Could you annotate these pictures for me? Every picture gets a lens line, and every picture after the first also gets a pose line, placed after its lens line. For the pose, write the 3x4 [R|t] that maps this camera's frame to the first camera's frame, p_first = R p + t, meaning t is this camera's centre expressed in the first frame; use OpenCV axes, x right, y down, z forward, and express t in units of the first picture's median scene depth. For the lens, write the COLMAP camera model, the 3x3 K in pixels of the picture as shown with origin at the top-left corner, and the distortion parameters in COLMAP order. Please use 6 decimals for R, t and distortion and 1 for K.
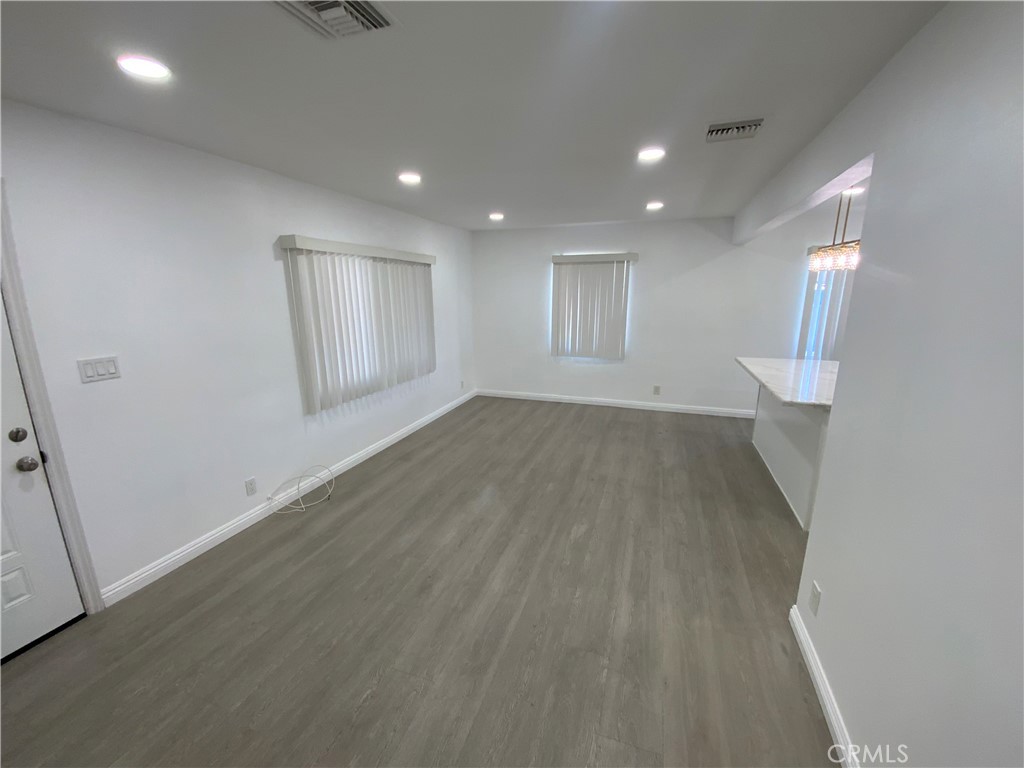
lens RADIAL K [[416.6, 0, 512.0], [0, 416.6, 384.0], [0, 0, 1]] dist [-0.001138, -0.014197]
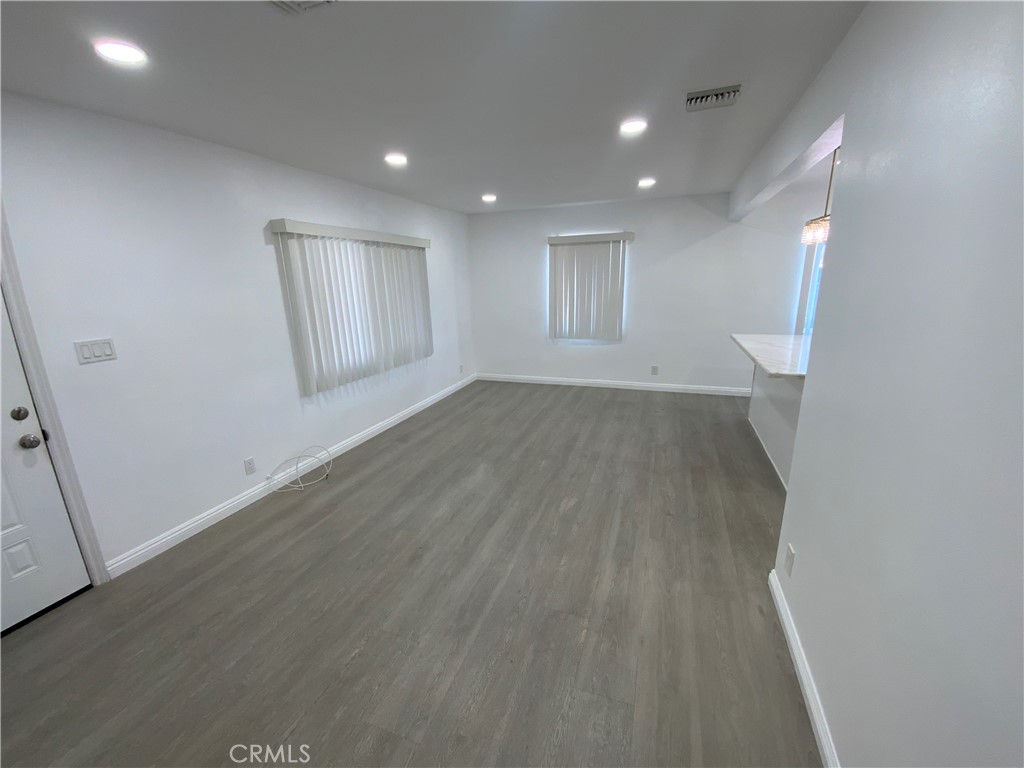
lens RADIAL K [[416.6, 0, 512.0], [0, 416.6, 384.0], [0, 0, 1]] dist [-0.001138, -0.014197]
pose [[0.999664, -0.017910, -0.018713, 0.050185], [0.018428, 0.999442, 0.027850, 0.029491], [0.018204, -0.028186, 0.999437, -0.015067]]
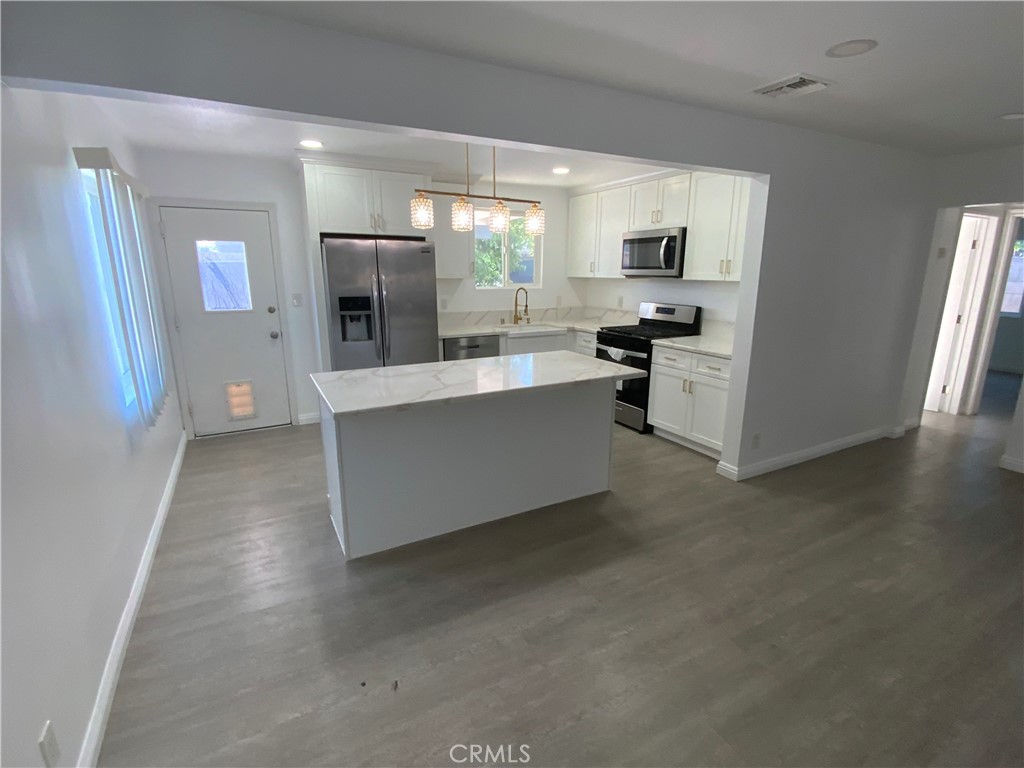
lens RADIAL K [[493.4, 0, 512.0], [0, 493.4, 384.0], [0, 0, 1]] dist [-0.000986, -0.000153]
pose [[-0.741303, -0.147082, 0.654856, 0.122019], [0.157191, 0.910510, 0.382444, -0.421945], [-0.652503, 0.386444, -0.651844, 1.964914]]
